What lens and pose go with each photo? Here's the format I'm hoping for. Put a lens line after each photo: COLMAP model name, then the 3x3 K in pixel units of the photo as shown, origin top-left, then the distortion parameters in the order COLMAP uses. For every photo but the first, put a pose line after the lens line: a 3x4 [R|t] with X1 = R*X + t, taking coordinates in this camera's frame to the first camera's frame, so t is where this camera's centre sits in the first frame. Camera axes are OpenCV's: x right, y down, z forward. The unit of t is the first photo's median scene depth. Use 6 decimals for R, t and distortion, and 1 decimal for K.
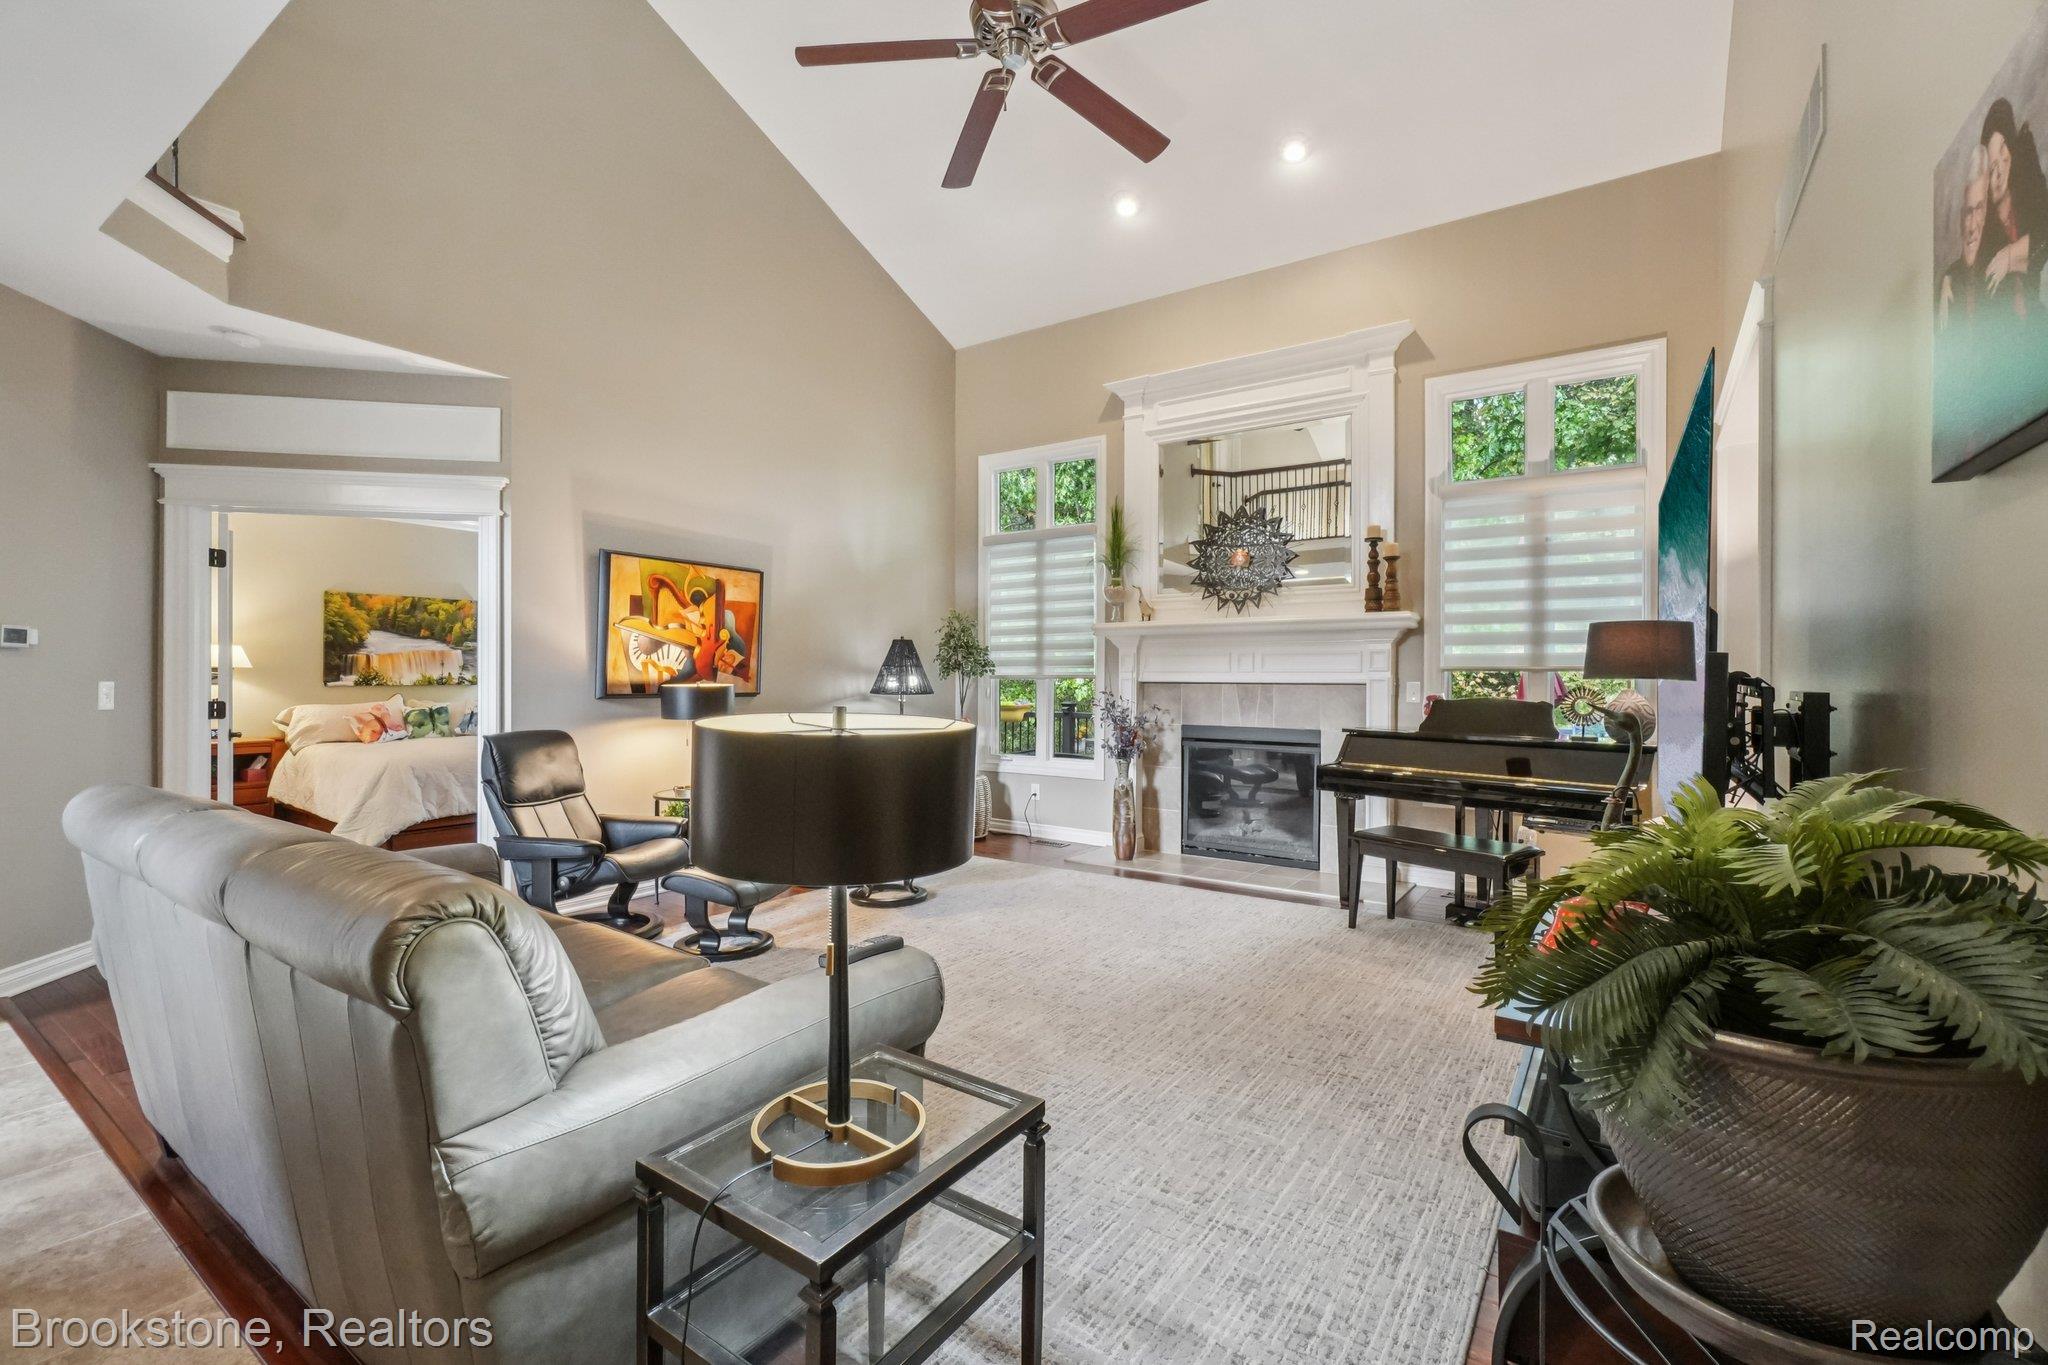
lens RADIAL K [[885.9, 0, 1038.7], [0, 885.9, 680.1], [0, 0, 1]] dist [0.001403, 0.000479]
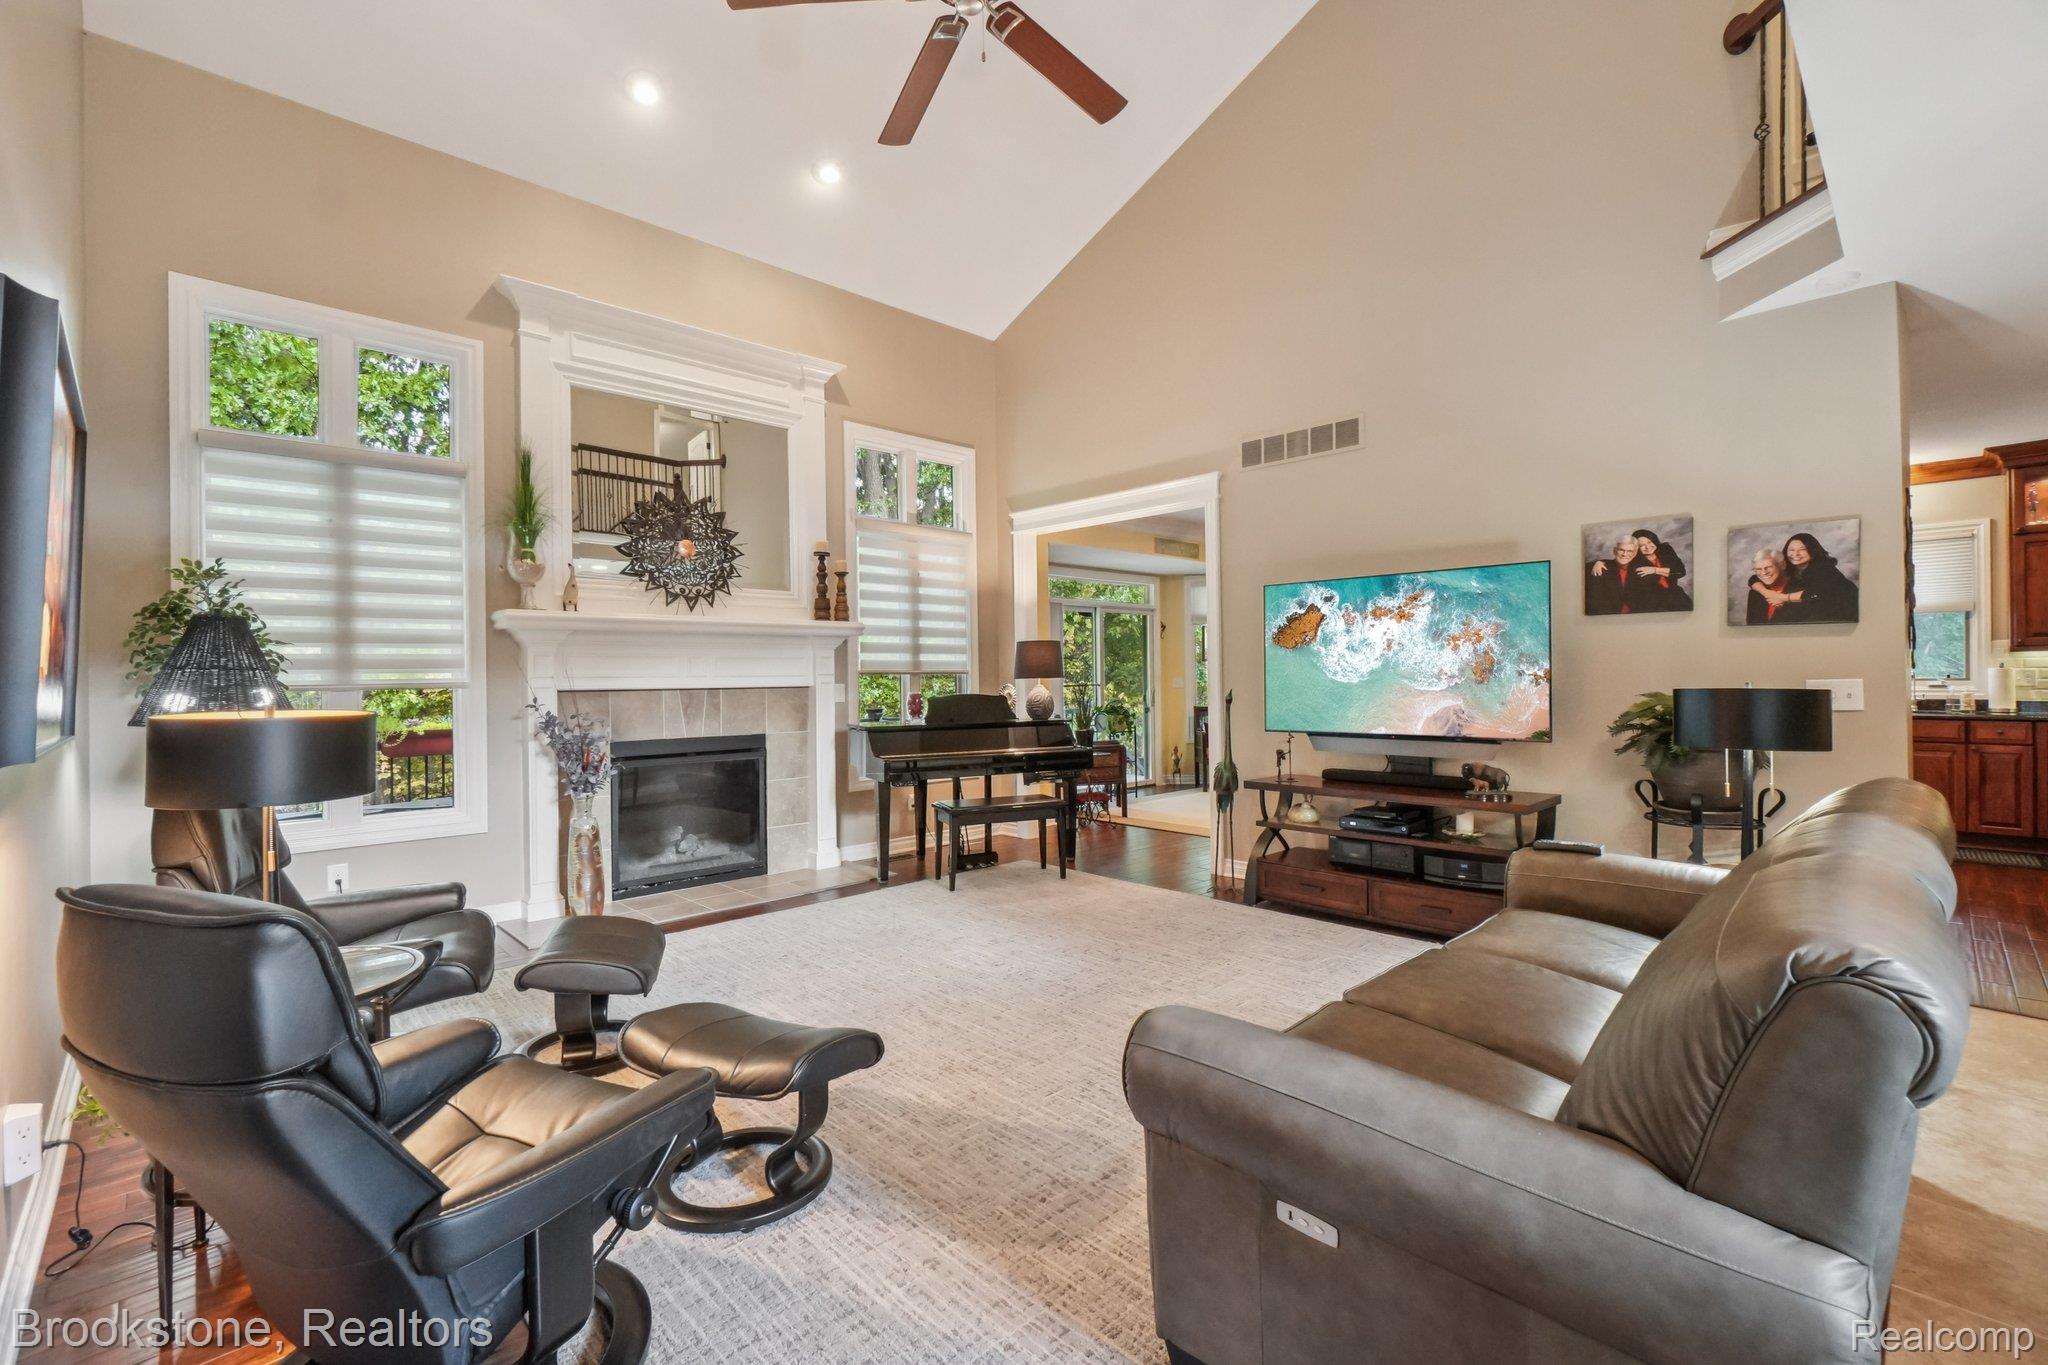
lens RADIAL K [[885.9, 0, 1035.1], [0, 885.9, 680.0], [0, 0, 1]] dist [0.001403, 0.000479]
pose [[0.207804, -0.011624, 0.978101, -0.565991], [0.012972, 0.999874, 0.009126, -0.009138], [-0.978085, 0.010791, 0.207928, 0.461775]]
